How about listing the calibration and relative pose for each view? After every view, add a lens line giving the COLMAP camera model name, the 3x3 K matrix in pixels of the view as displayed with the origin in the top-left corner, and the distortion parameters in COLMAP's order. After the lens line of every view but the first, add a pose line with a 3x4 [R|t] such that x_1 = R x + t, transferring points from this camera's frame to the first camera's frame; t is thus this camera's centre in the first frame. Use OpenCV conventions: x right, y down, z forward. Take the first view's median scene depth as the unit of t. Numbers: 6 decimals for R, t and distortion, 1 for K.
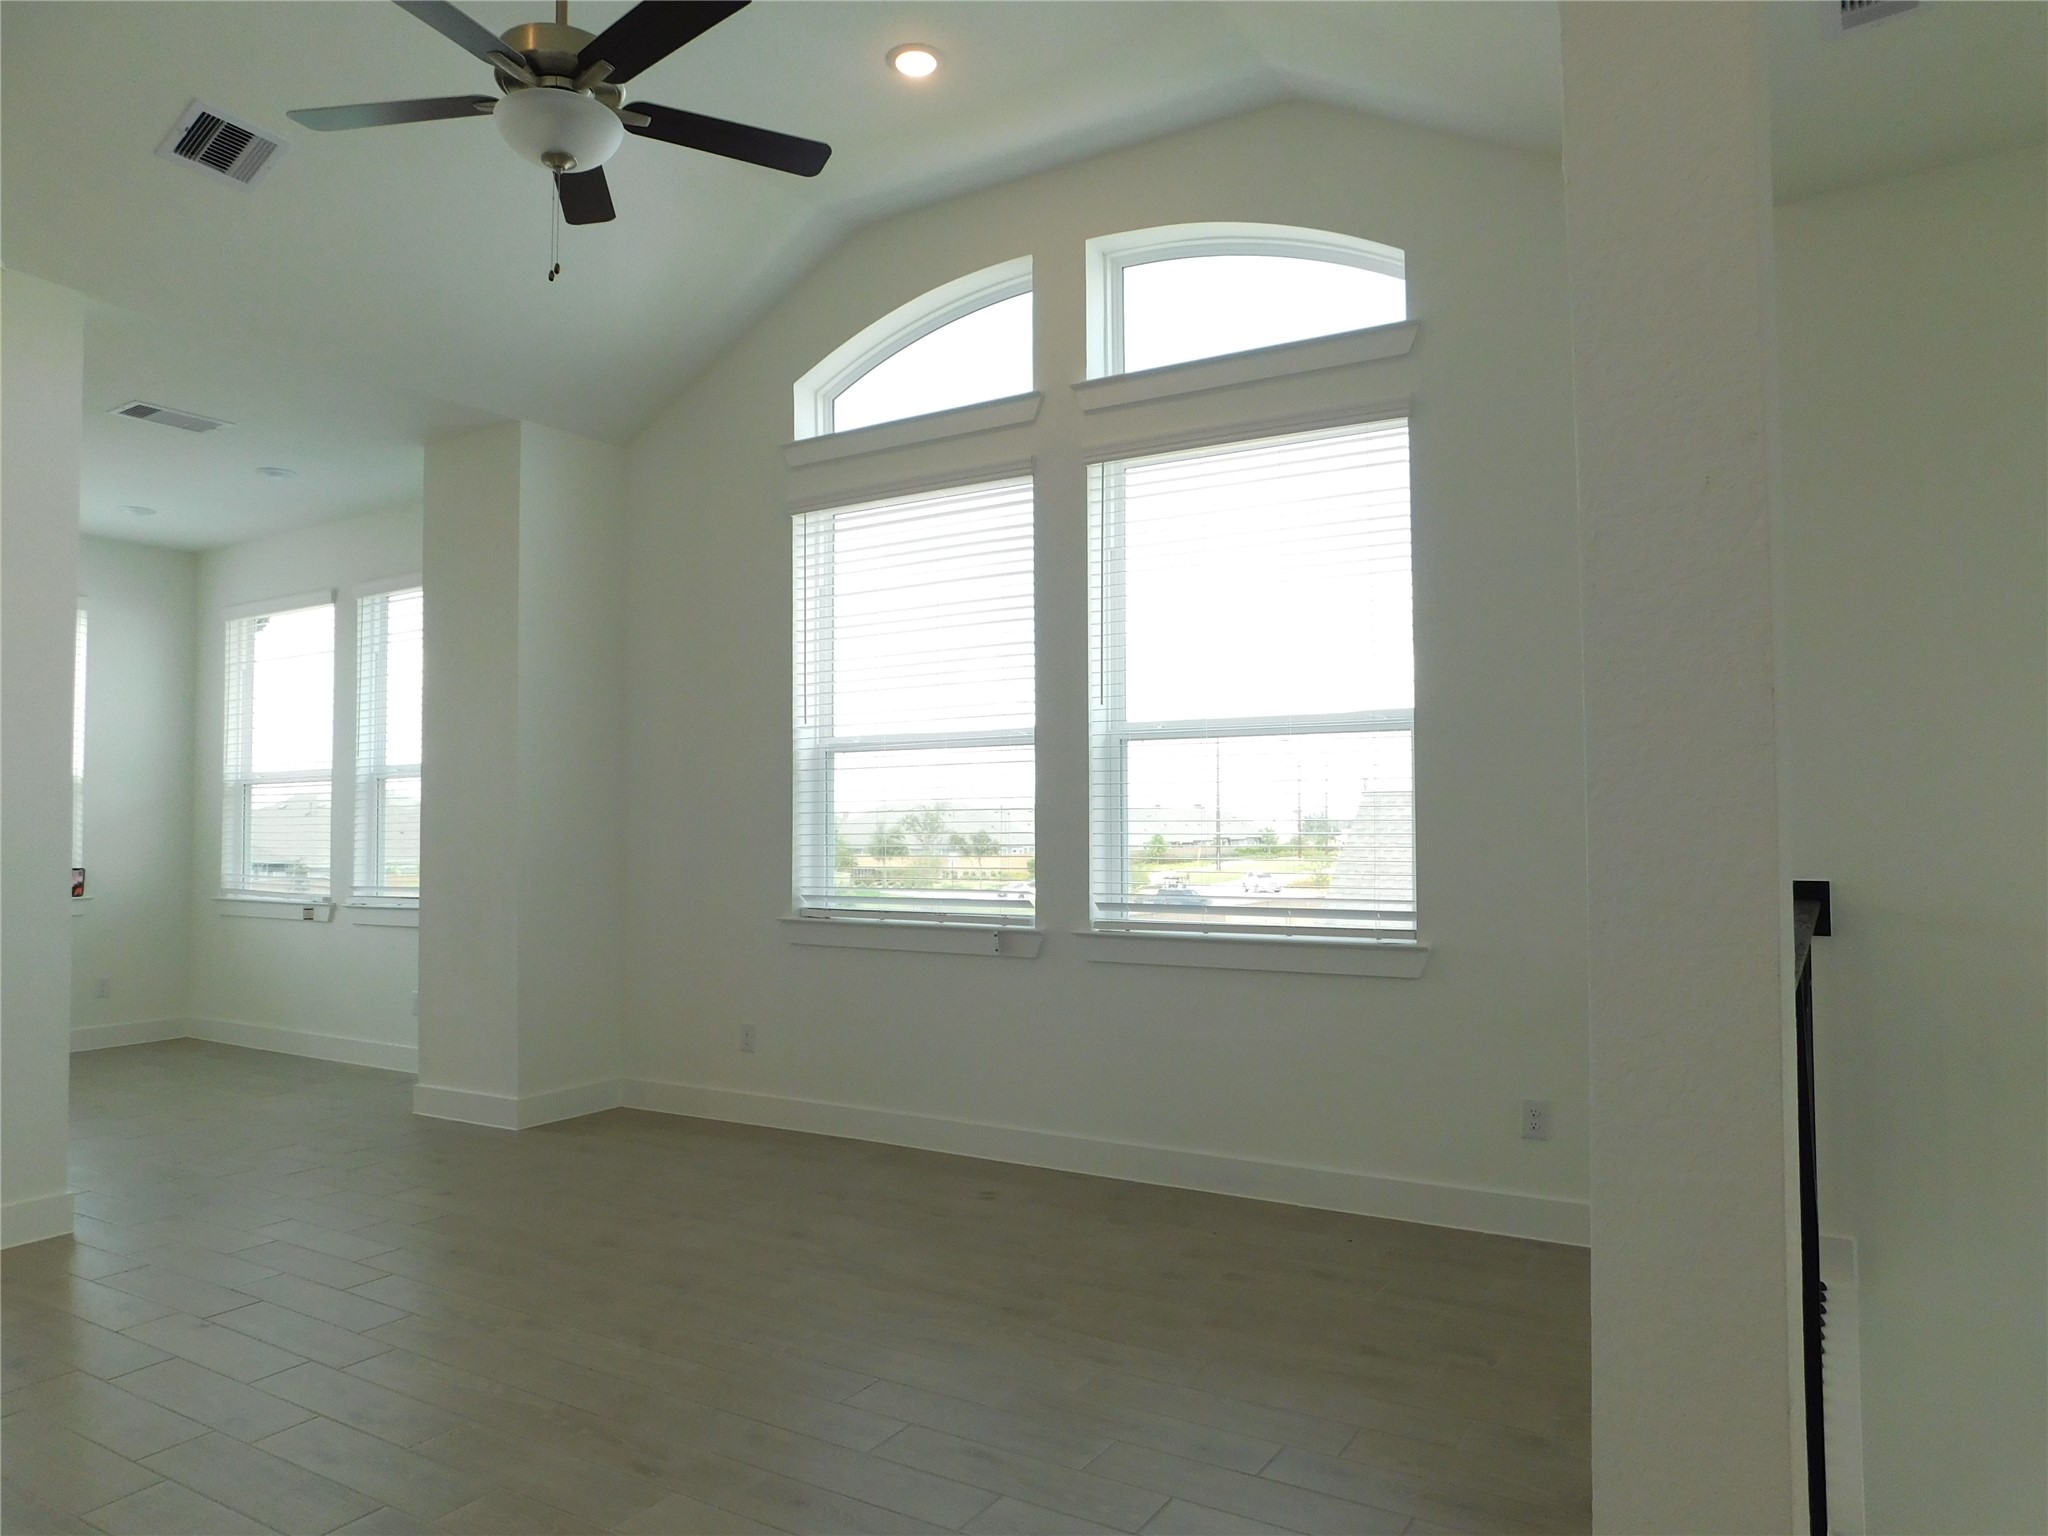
lens RADIAL K [[1368.3, 0, 1023.9], [0, 1368.3, 752.2], [0, 0, 1]] dist [-0.063886, 0.056636]
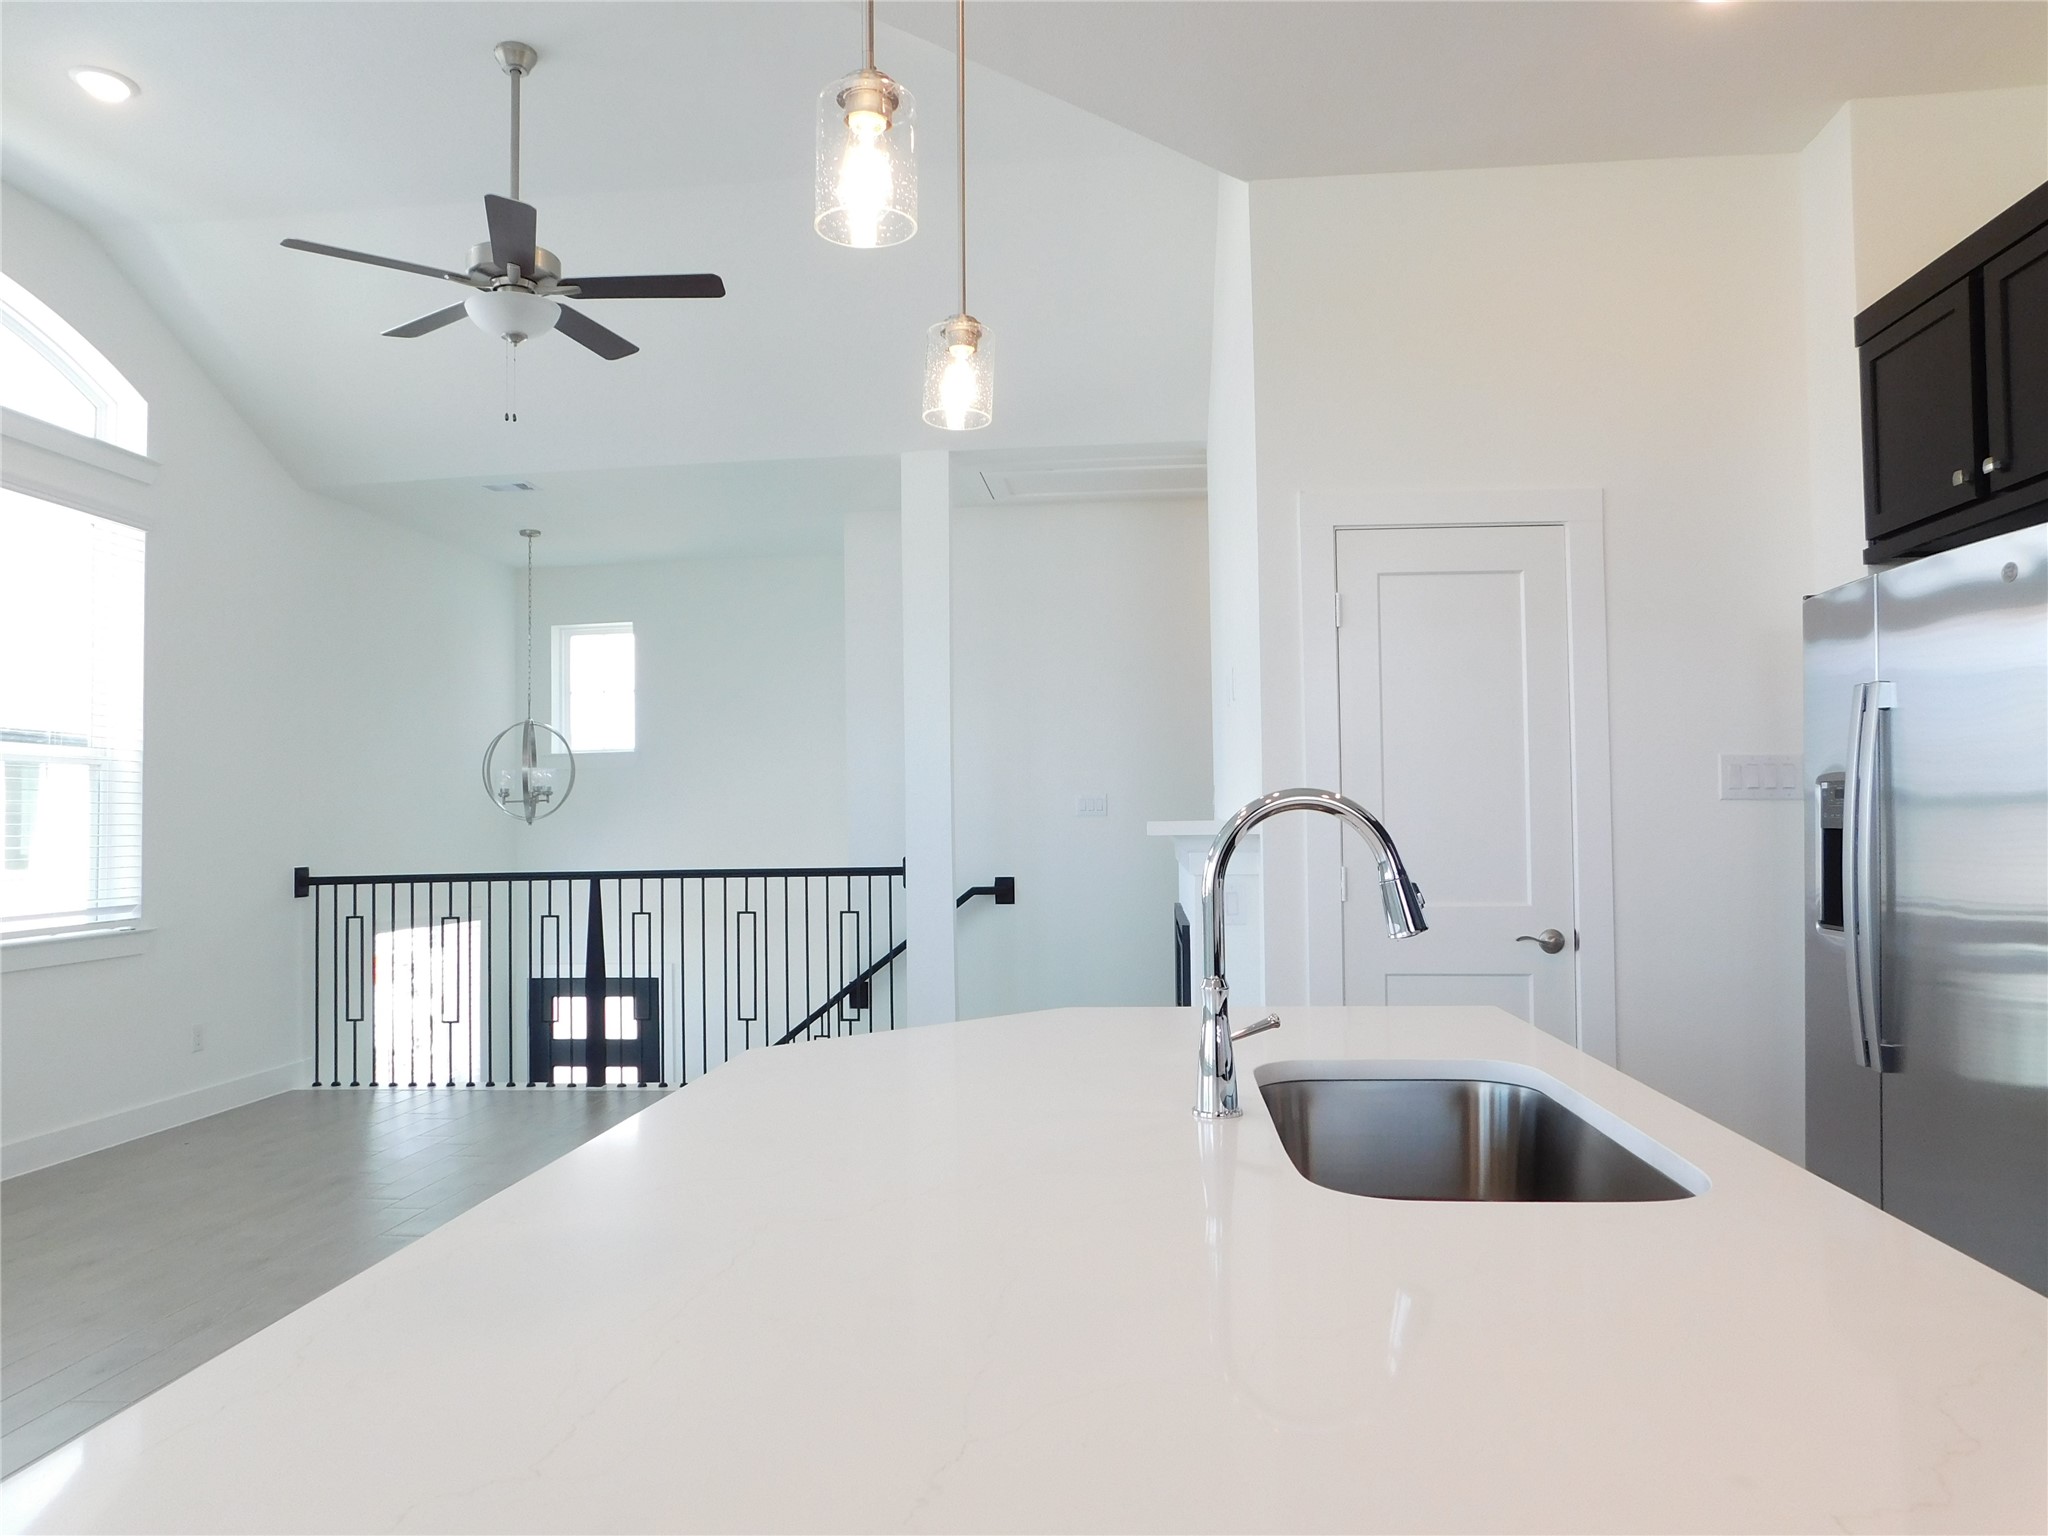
lens RADIAL K [[1383.9, 0, 1020.9], [0, 1383.9, 758.7], [0, 0, 1]] dist [-0.063456, 0.058969]
pose [[-0.441817, 0.053392, 0.895515, -1.127729], [-0.021845, 0.997291, -0.070238, 0.043616], [-0.896839, -0.050595, -0.439454, 0.715843]]
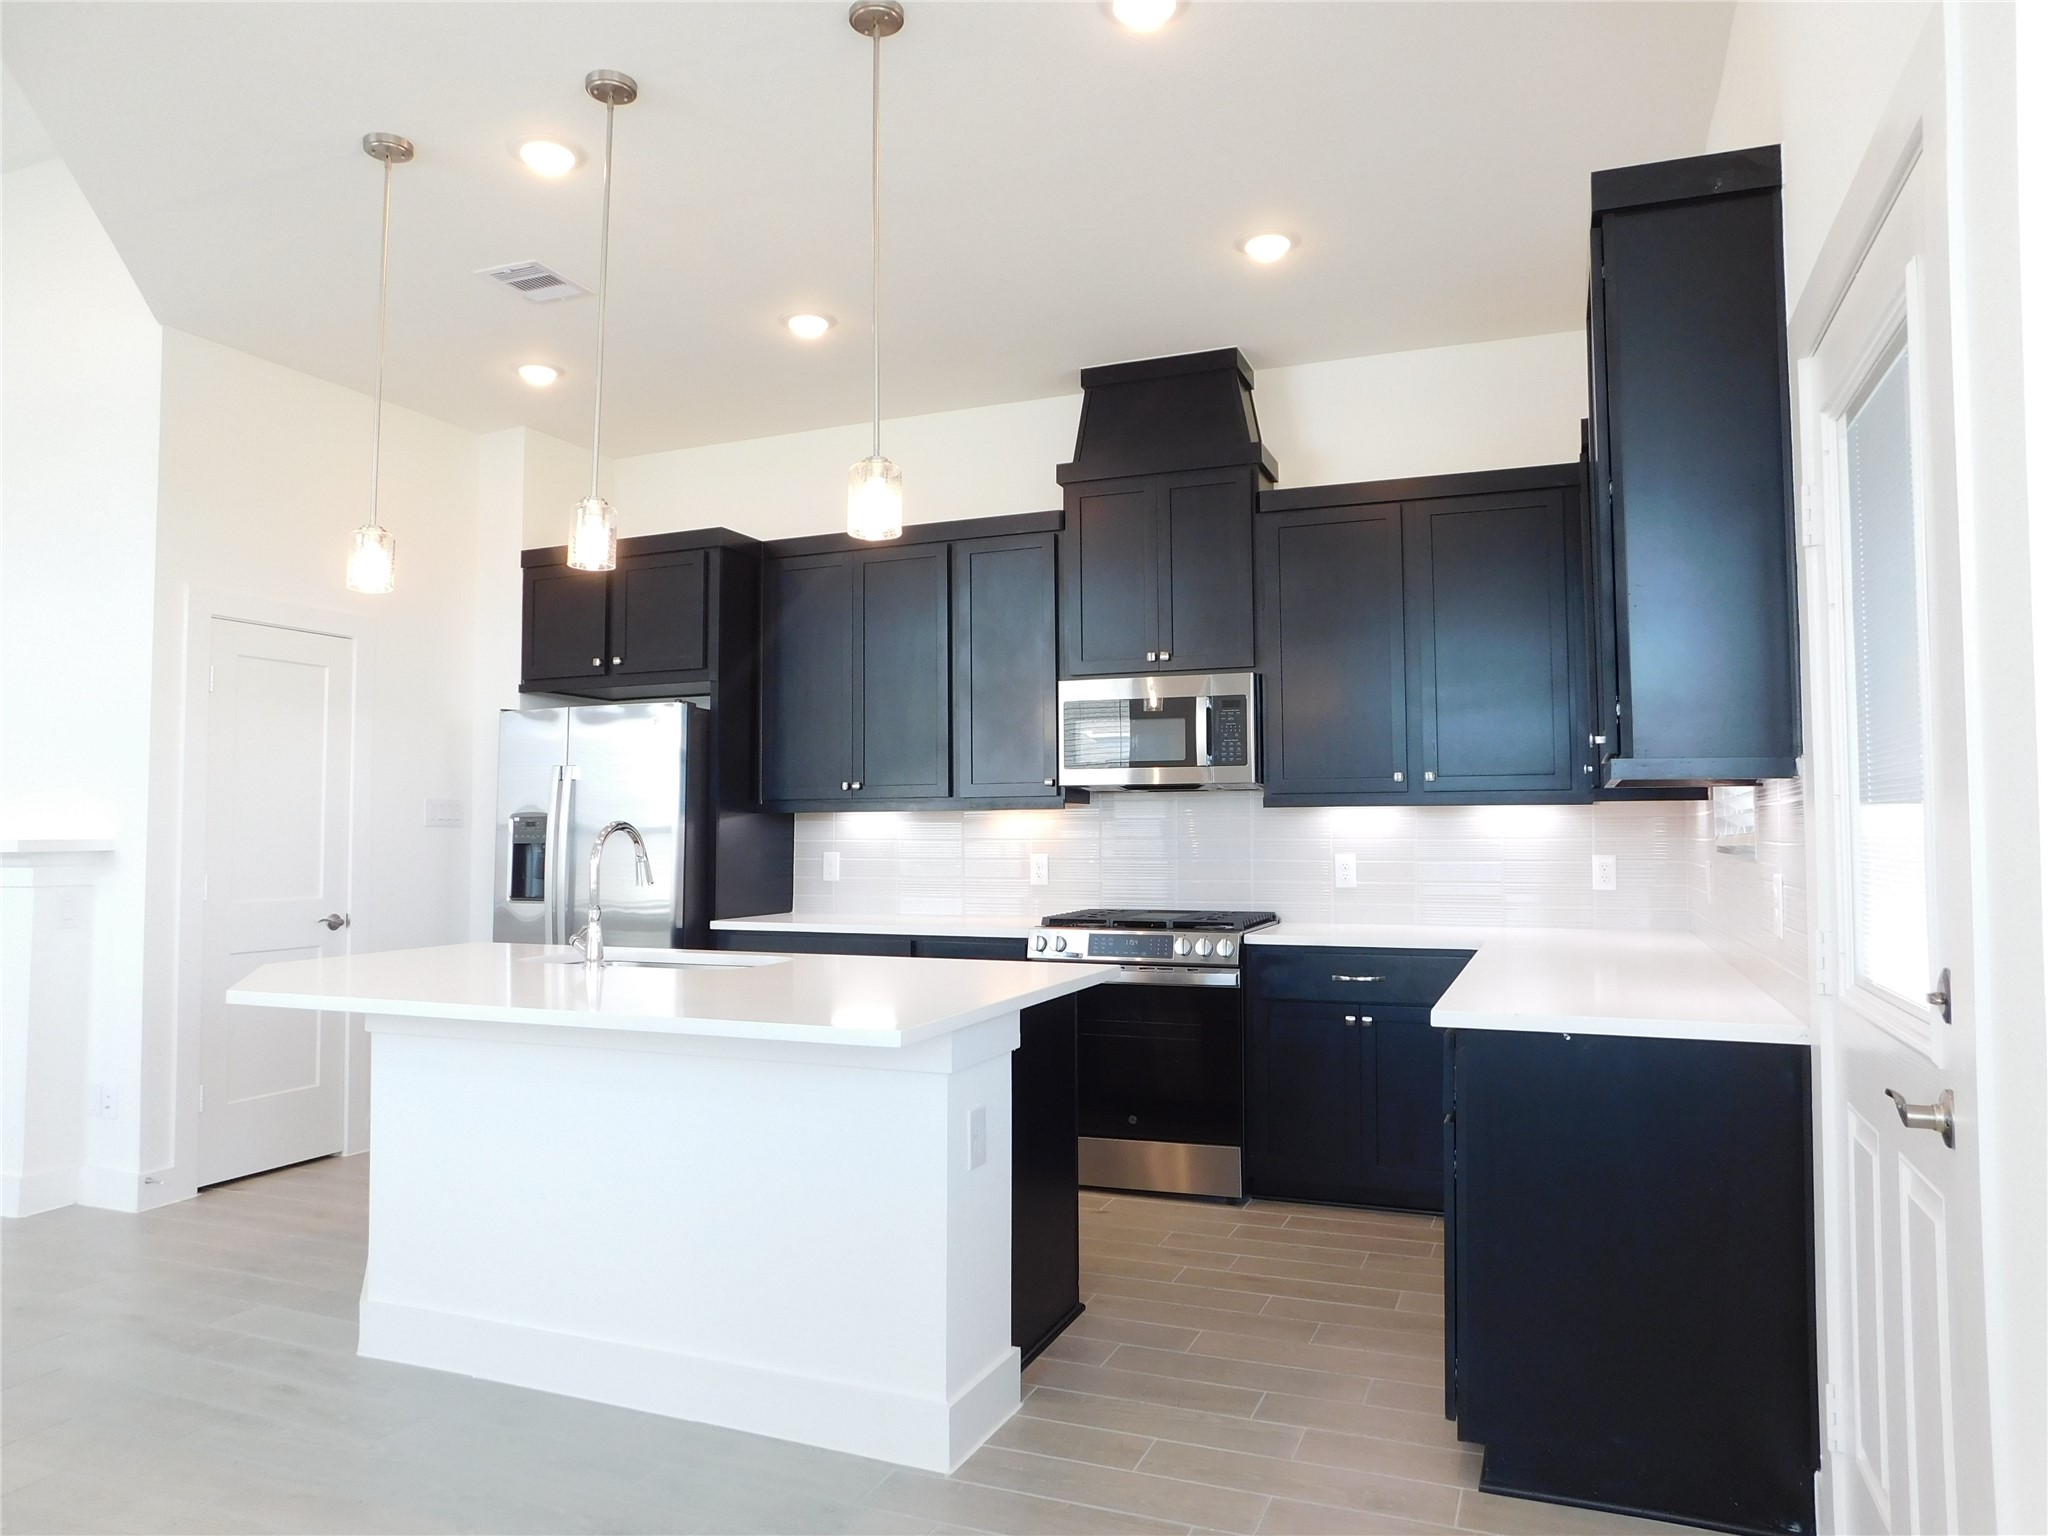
lens RADIAL K [[1368.3, 0, 1023.9], [0, 1368.3, 752.2], [0, 0, 1]] dist [-0.063886, 0.056636]
pose [[-0.985681, 0.008492, -0.168404, -0.944042], [0.024839, 0.995148, -0.095201, 0.064934], [0.166779, -0.098021, -0.981110, 1.277260]]
